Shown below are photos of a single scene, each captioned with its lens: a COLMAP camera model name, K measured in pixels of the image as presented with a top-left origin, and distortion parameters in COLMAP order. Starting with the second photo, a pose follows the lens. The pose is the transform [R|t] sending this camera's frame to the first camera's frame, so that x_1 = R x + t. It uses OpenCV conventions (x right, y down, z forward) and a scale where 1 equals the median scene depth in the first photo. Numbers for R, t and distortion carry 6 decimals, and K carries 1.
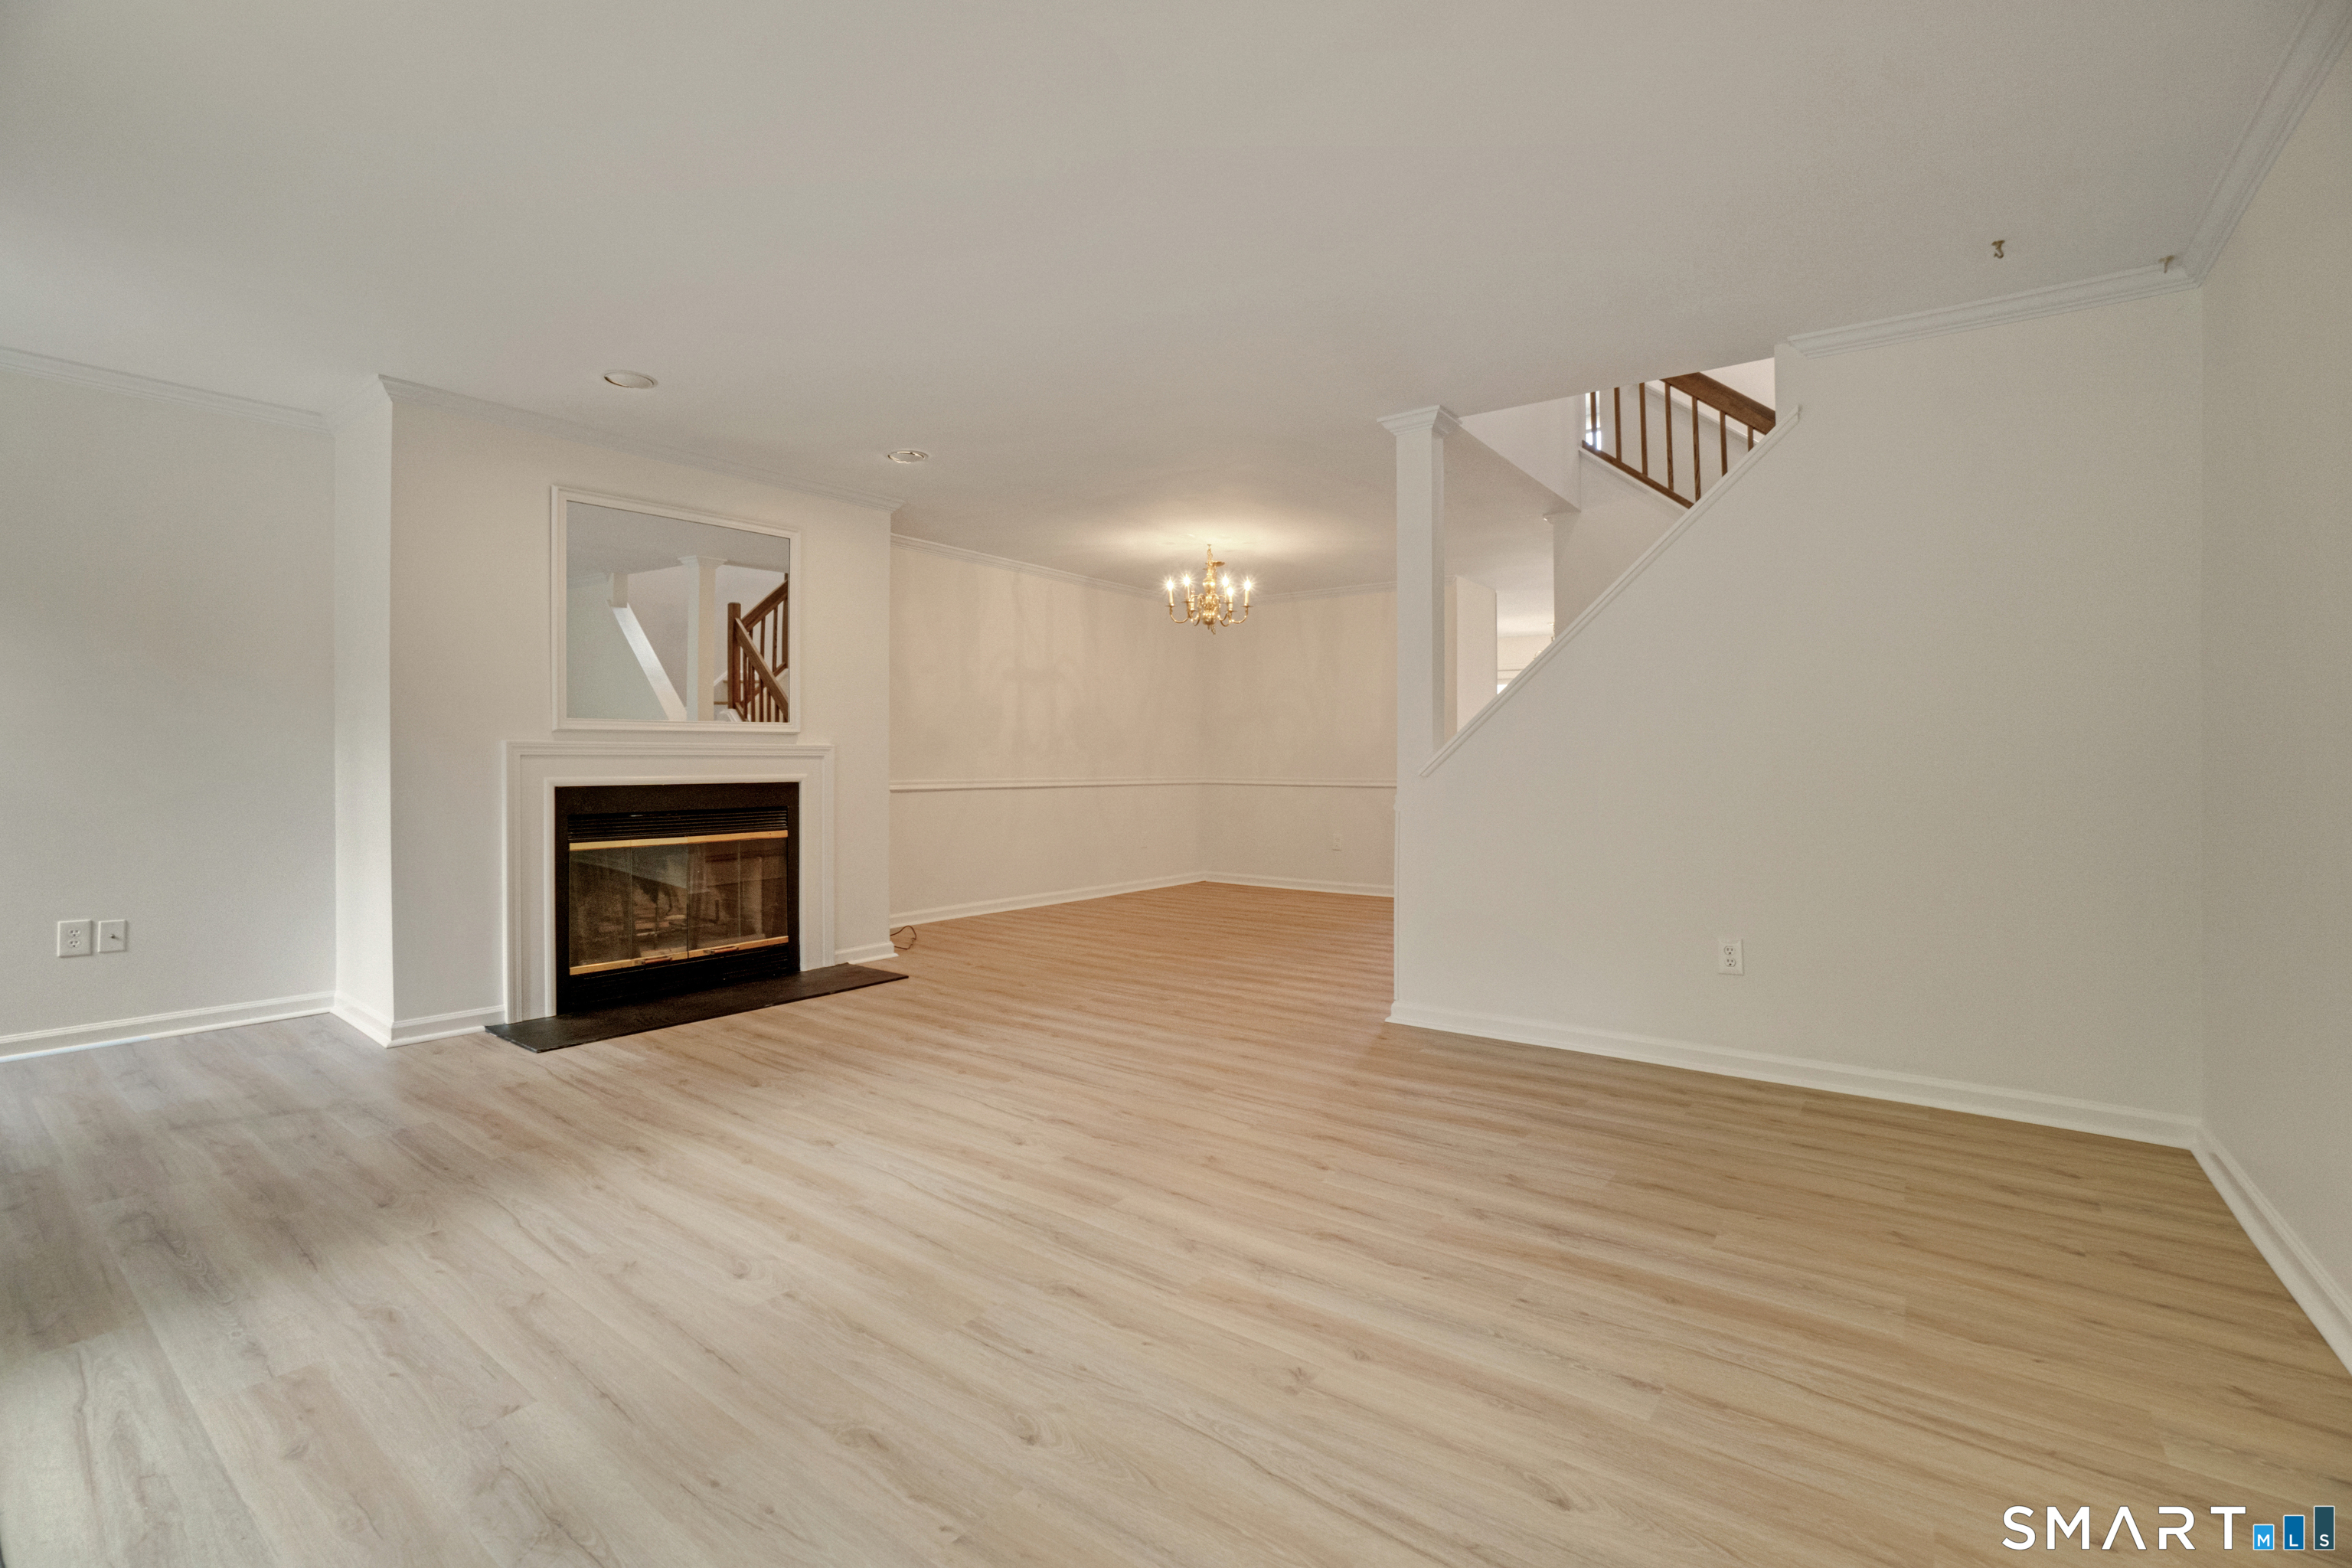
lens RADIAL K [[1064.4, 0, 1188.2], [0, 1064.4, 768.0], [0, 0, 1]] dist [-0.012432, 0.004519]
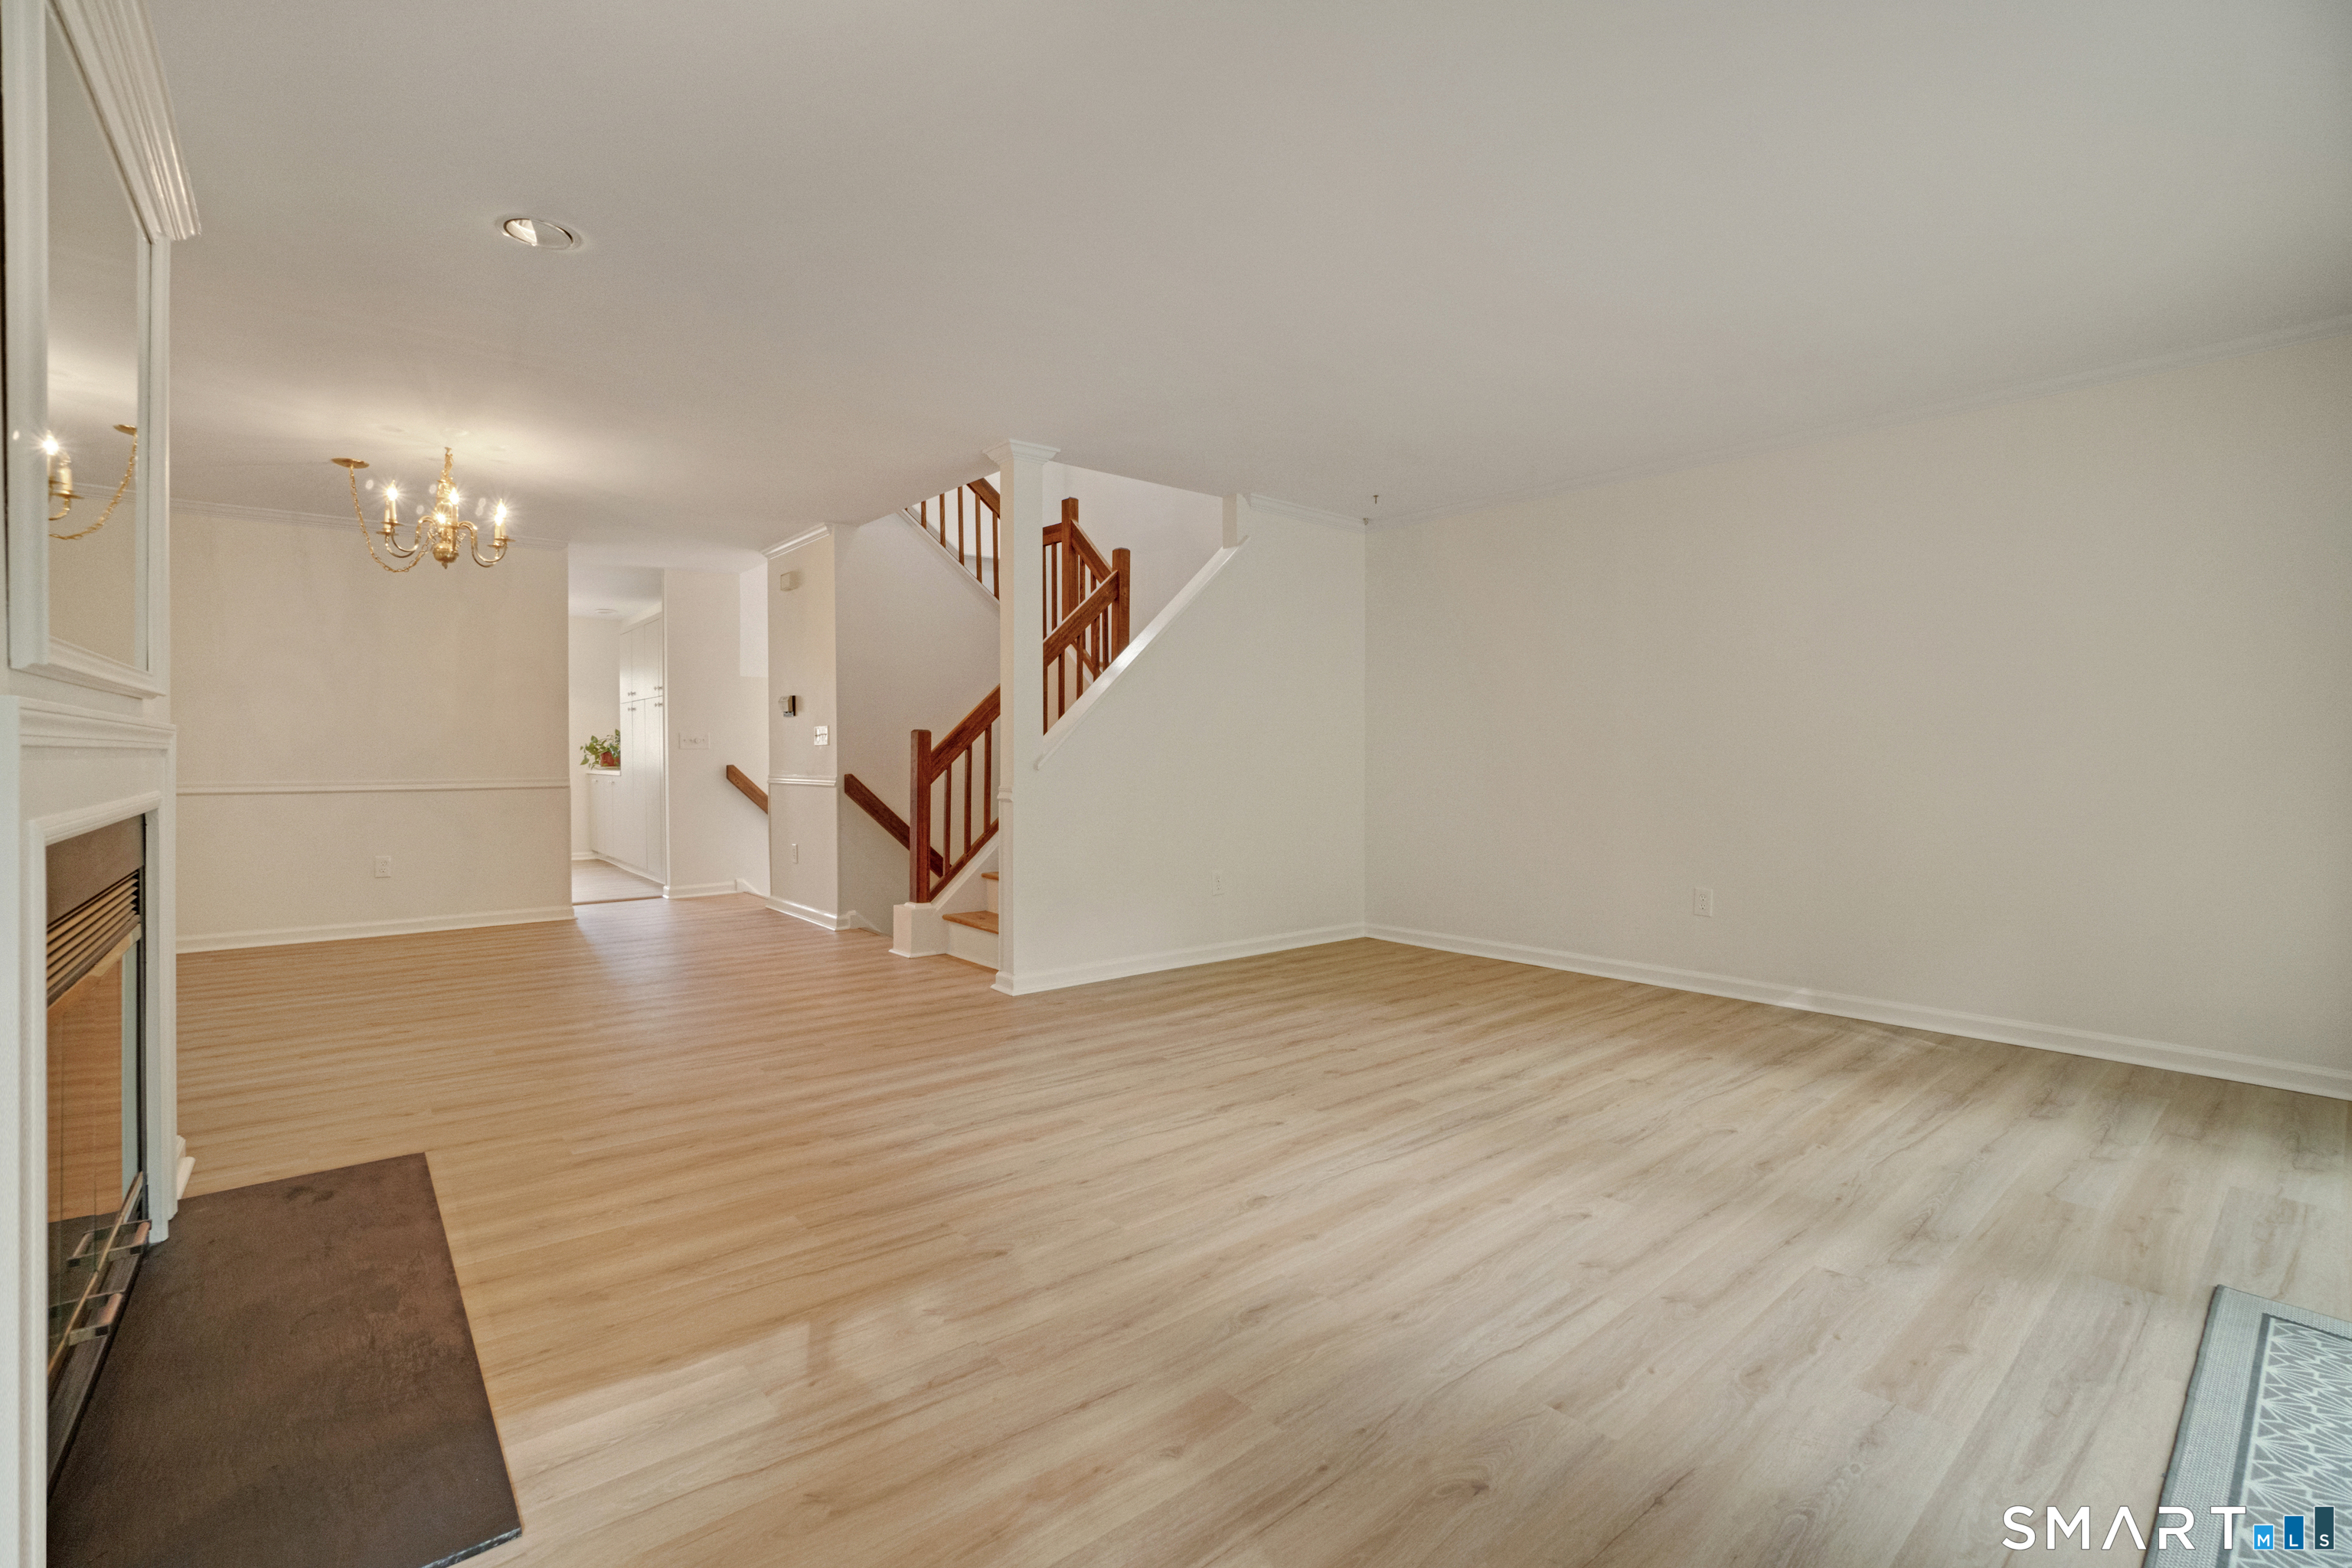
lens RADIAL K [[1001.3, 0, 1176.7], [0, 1001.3, 778.1], [0, 0, 1]] dist [-0.017130, -0.001466]
pose [[0.206442, -0.012941, 0.978373, -1.285782], [-0.004921, 0.999886, 0.014264, -0.006393], [-0.978447, -0.007759, 0.206355, 1.000592]]
